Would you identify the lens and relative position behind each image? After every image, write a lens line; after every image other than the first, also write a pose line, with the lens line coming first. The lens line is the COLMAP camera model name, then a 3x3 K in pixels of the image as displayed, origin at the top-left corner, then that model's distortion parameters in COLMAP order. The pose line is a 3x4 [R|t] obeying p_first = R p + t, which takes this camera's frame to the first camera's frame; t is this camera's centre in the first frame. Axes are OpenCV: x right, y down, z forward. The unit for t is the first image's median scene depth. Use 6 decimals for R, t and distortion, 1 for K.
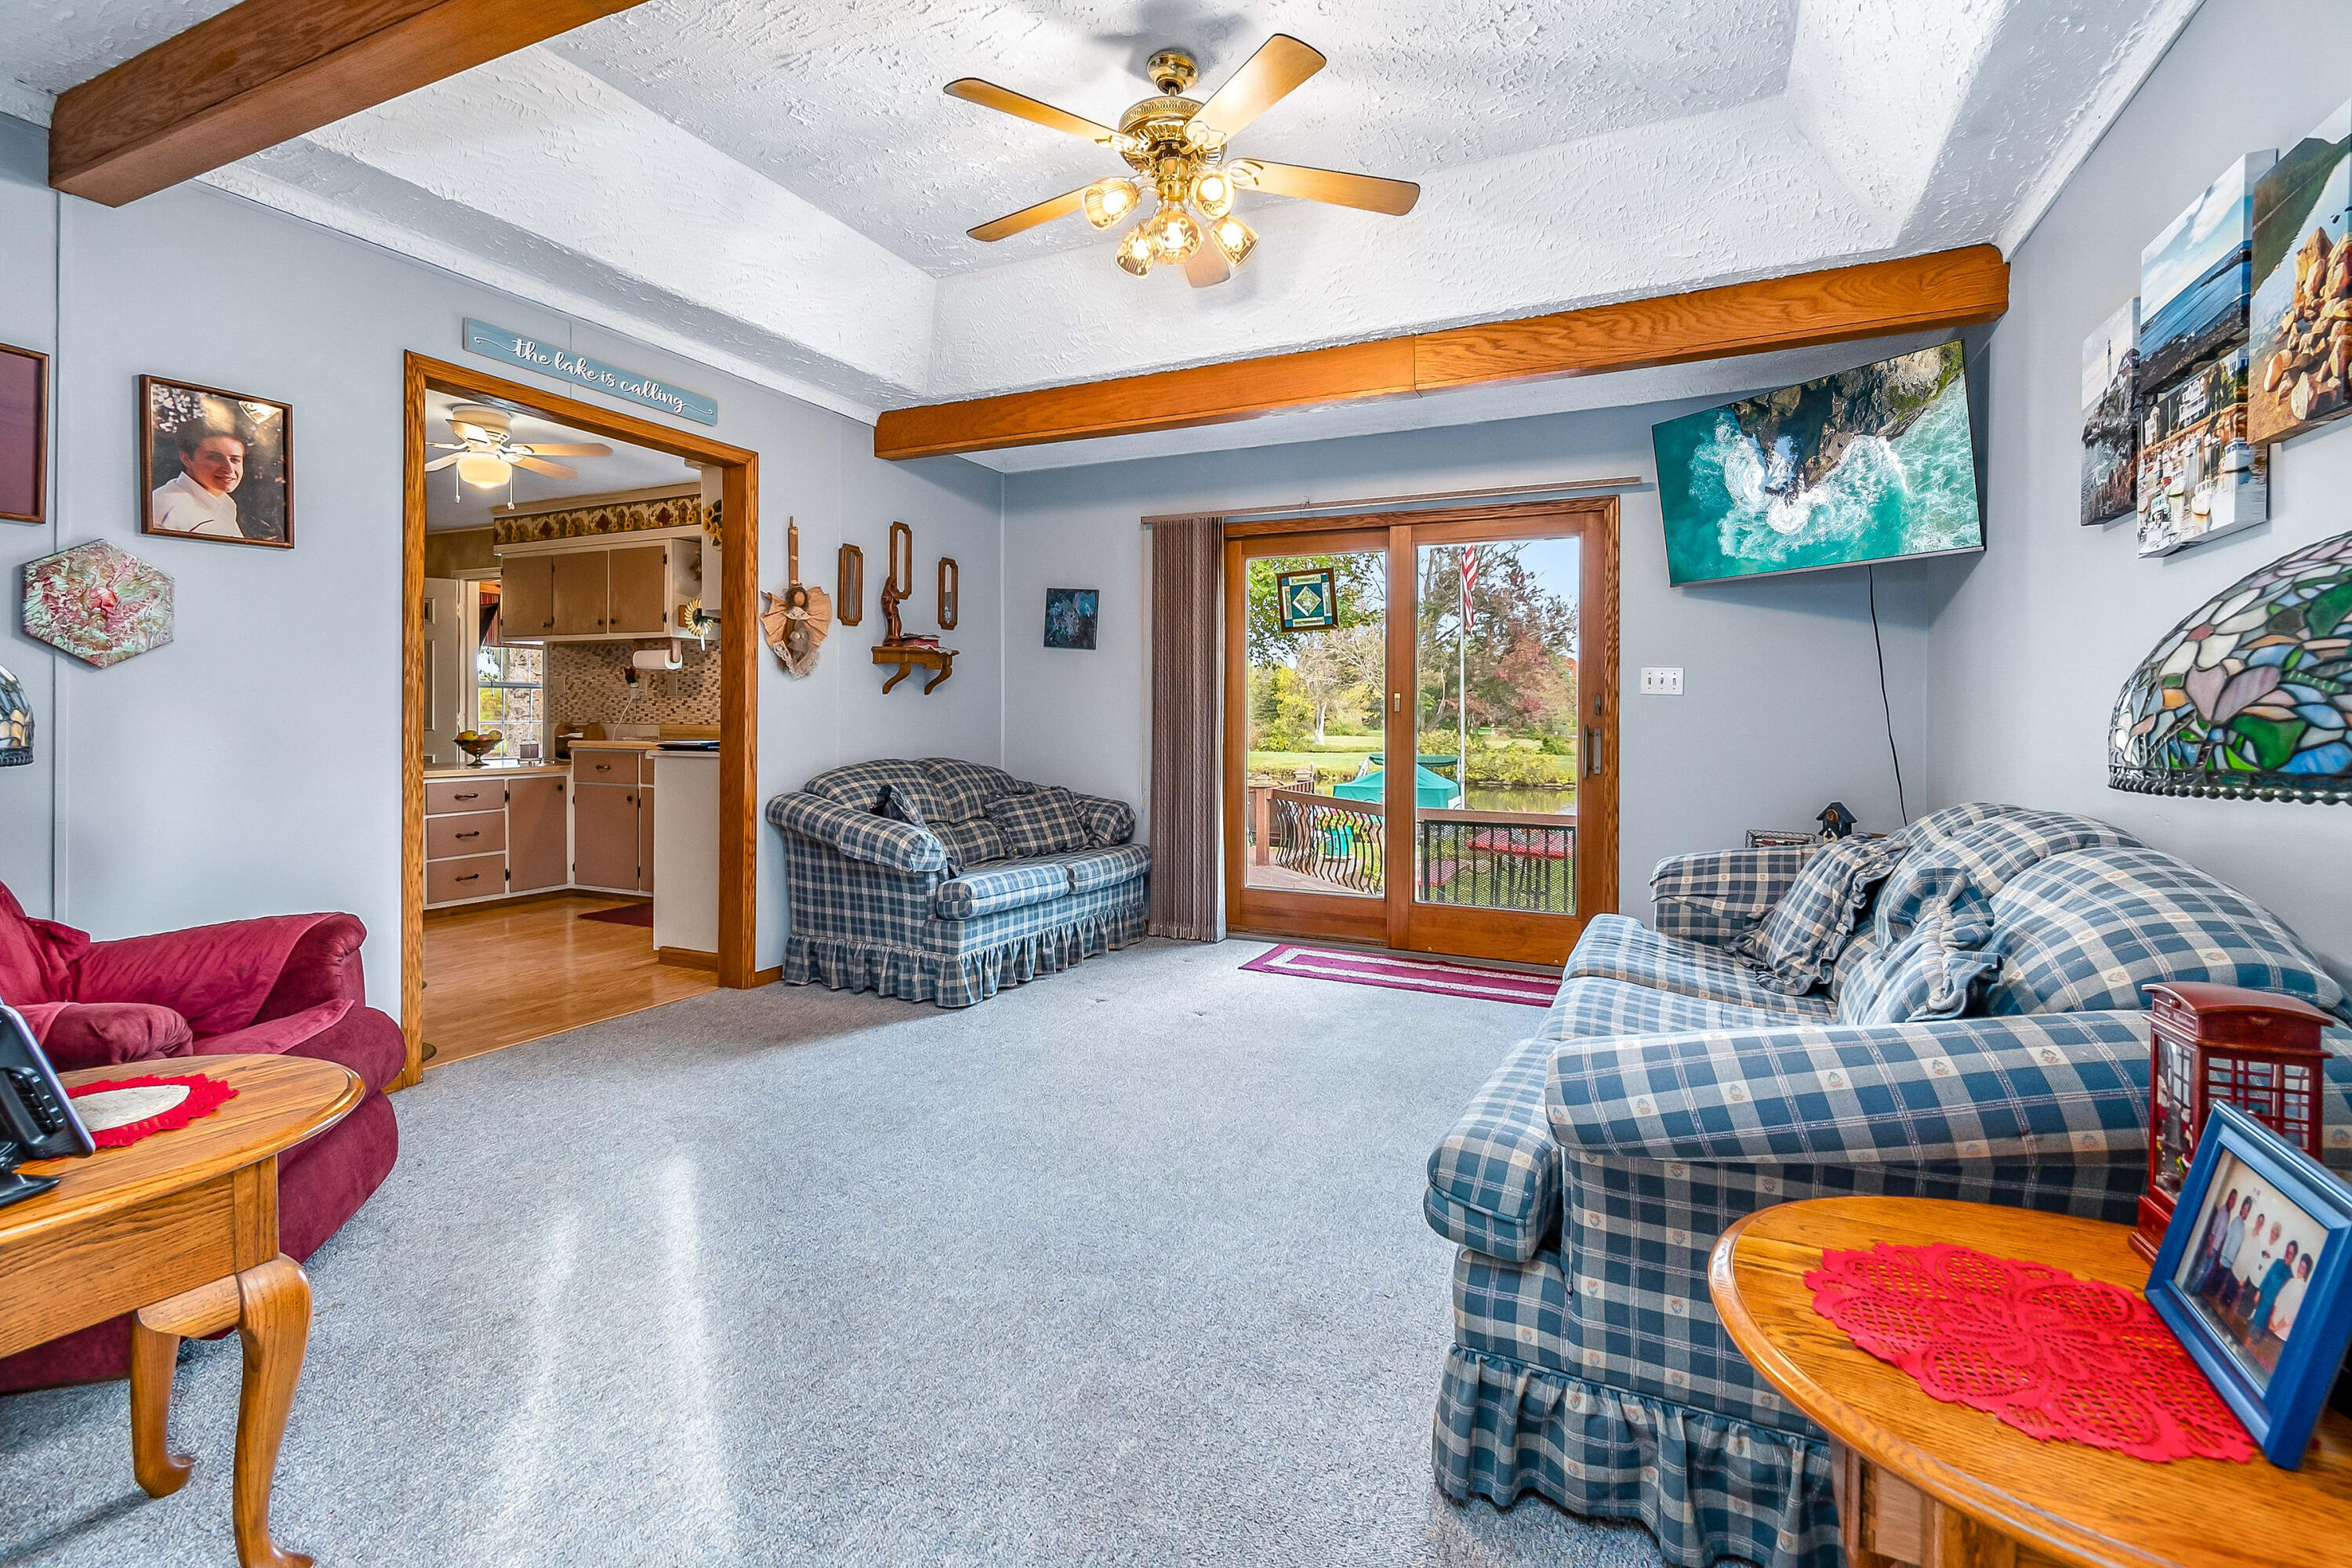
lens RADIAL K [[1046.7, 0, 1158.1], [0, 1046.7, 723.5], [0, 0, 1]] dist [0.008755, -0.005967]
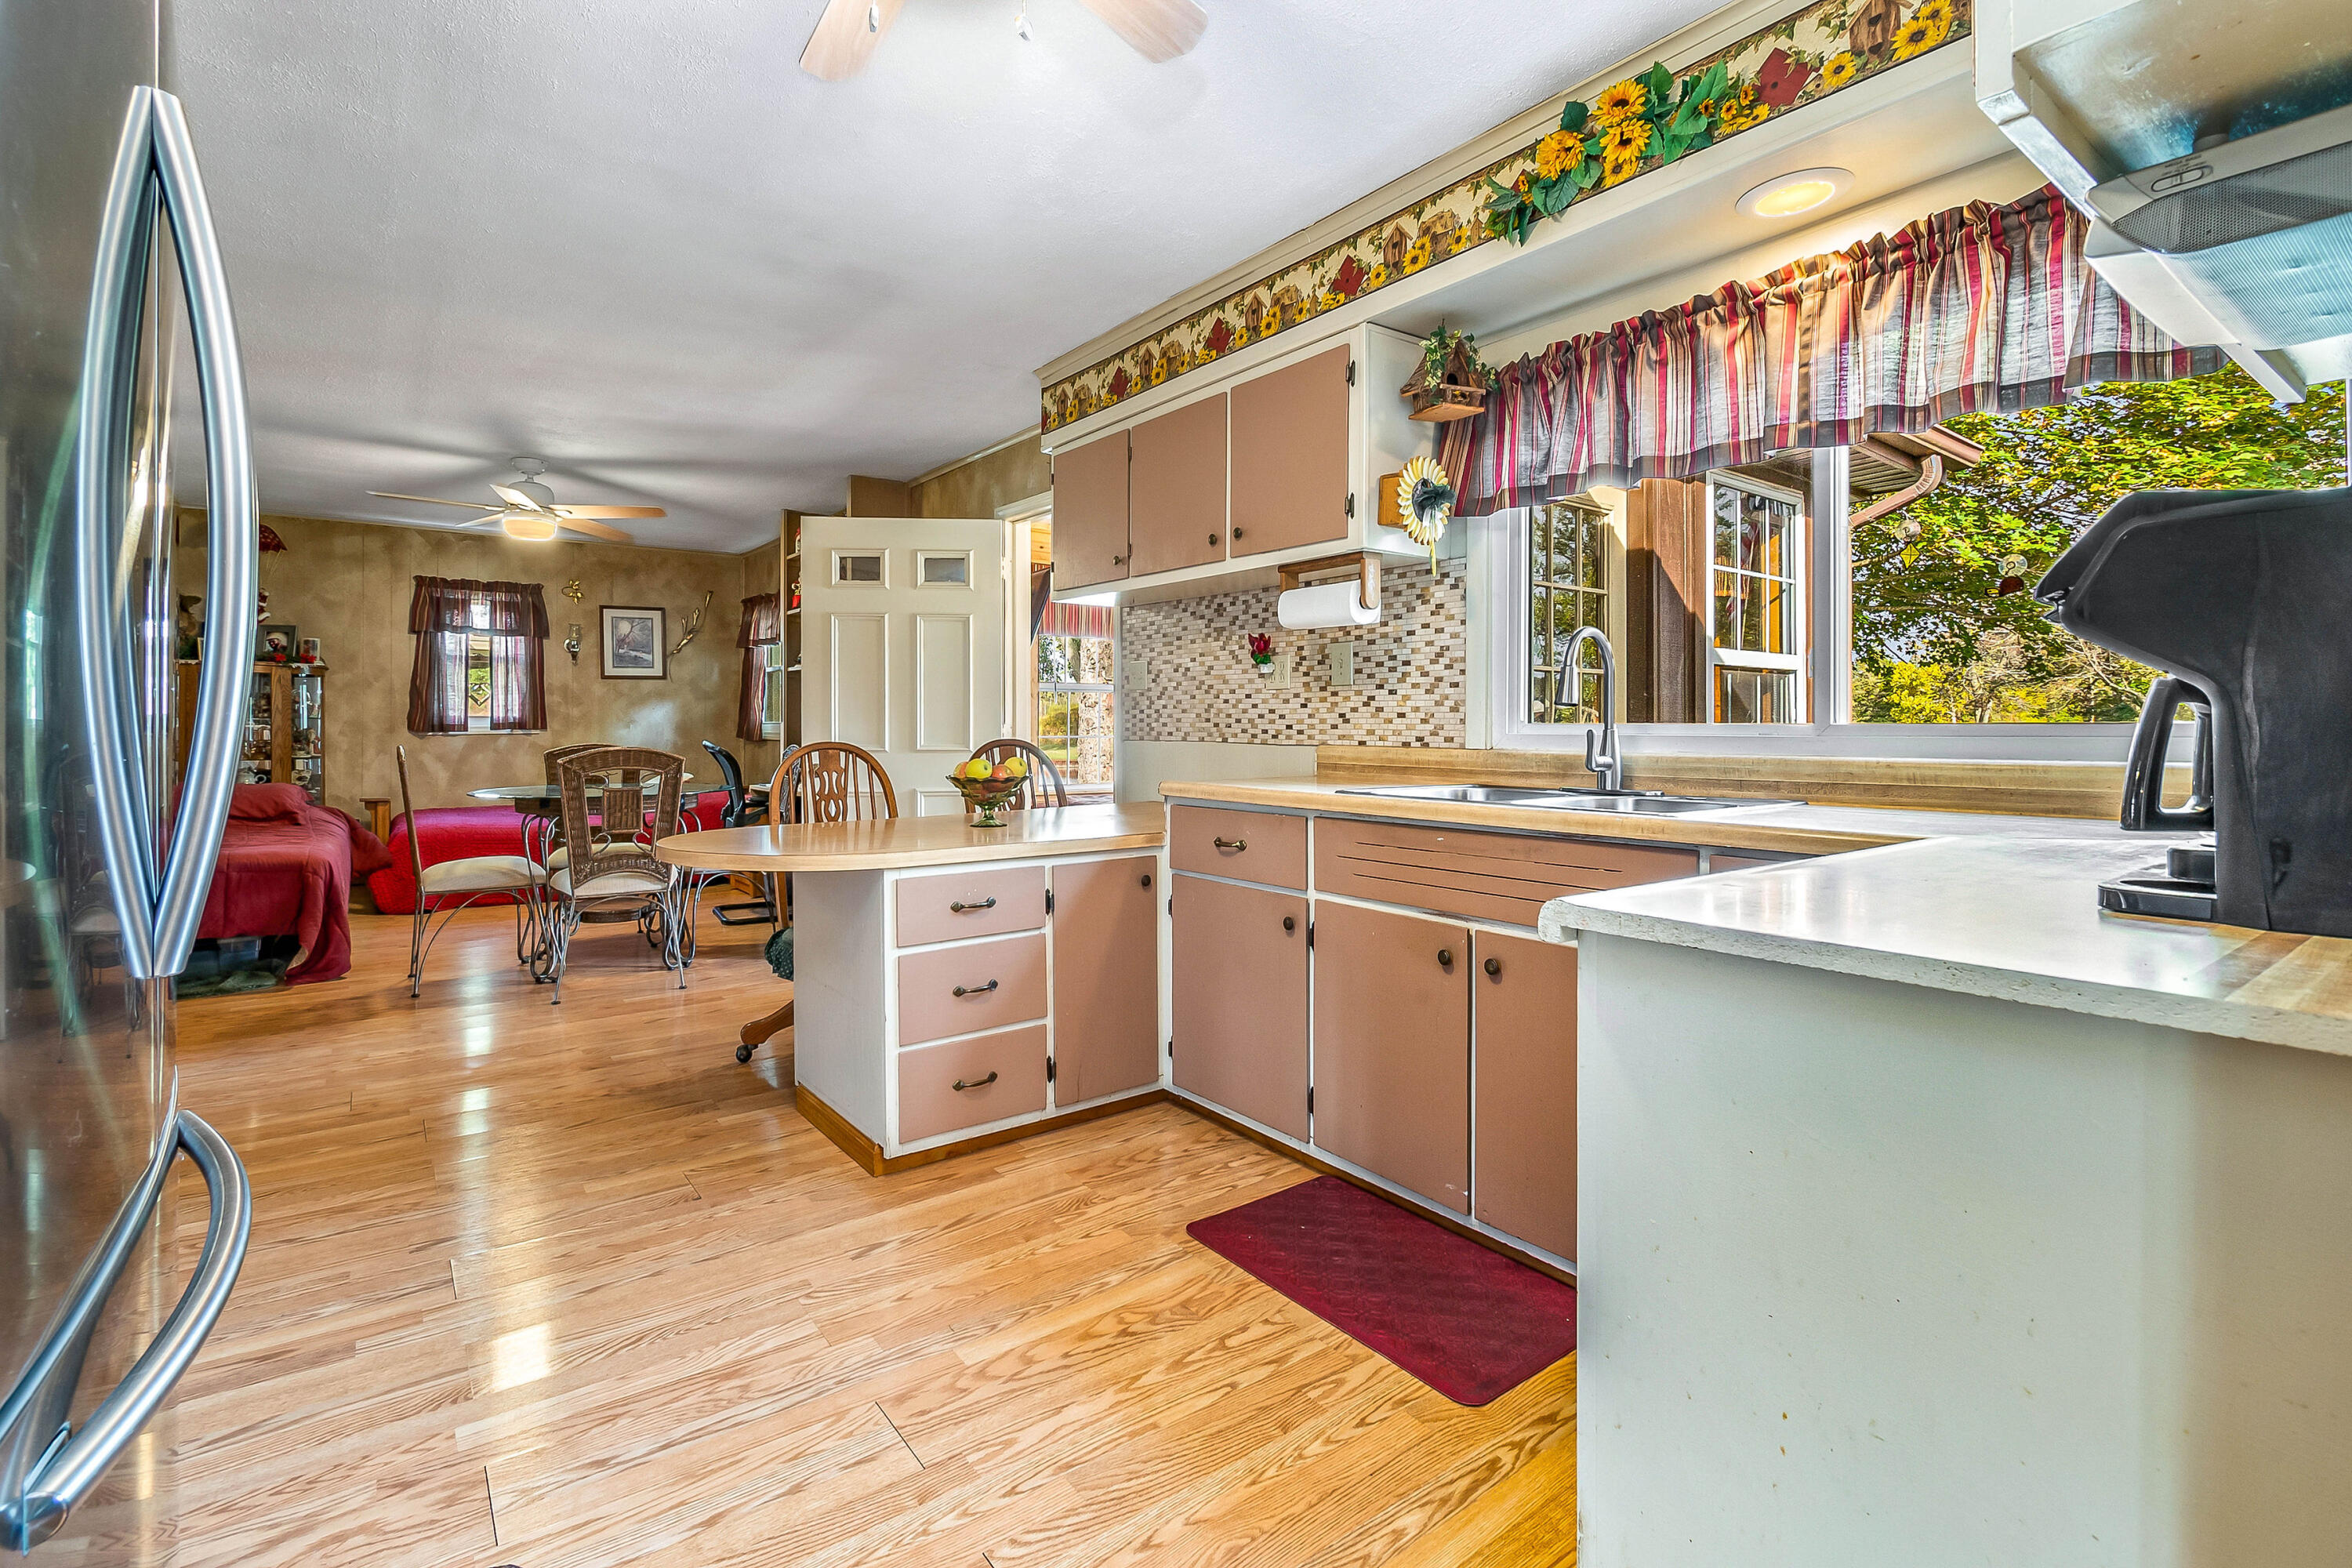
lens RADIAL K [[1046.7, 0, 1178.8], [0, 1046.7, 740.4], [0, 0, 1]] dist [0.008755, -0.005967]
pose [[0.891781, 0.001309, -0.452465, -0.331512], [0.003430, 0.999948, 0.009652, -0.006816], [0.452454, -0.010160, 0.891730, 0.565868]]
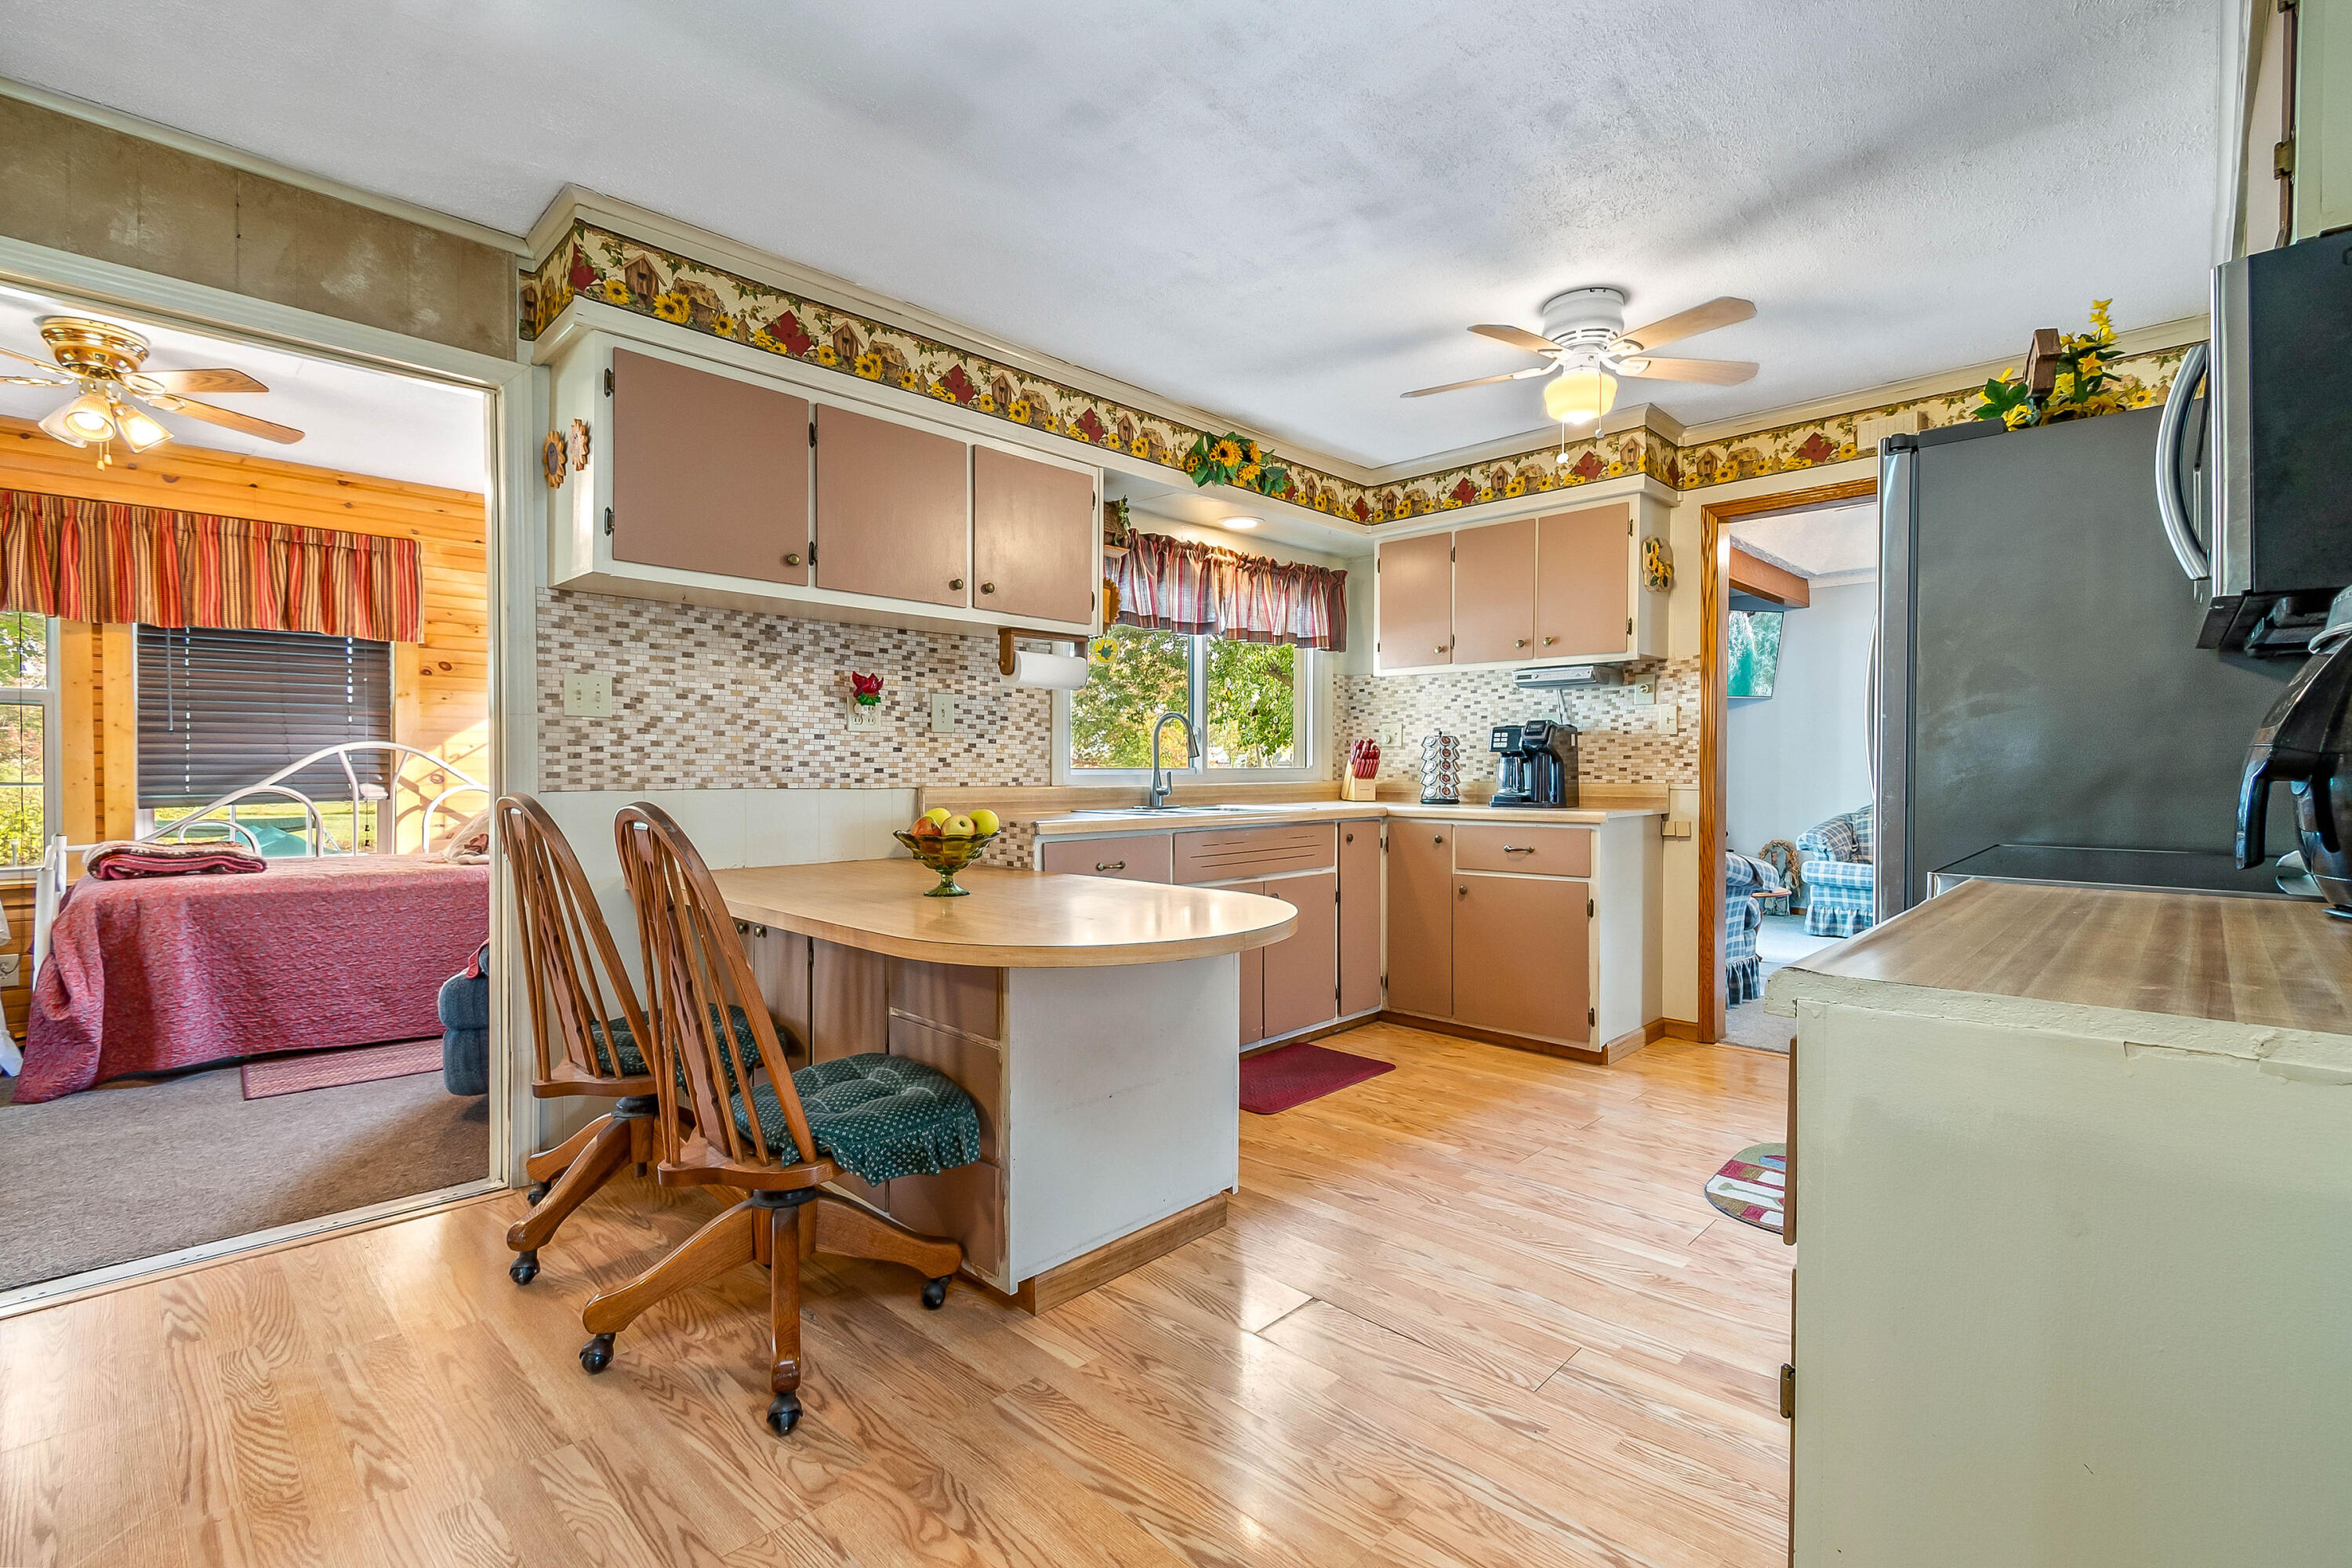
lens RADIAL K [[1046.7, 0, 1159.9], [0, 1046.7, 802.8], [0, 0, 1]] dist [0.008755, -0.005967]
pose [[0.335121, -0.036411, 0.941471, -0.996450], [0.004501, 0.999303, 0.037046, -0.011168], [-0.942164, -0.008178, 0.335051, 0.761537]]
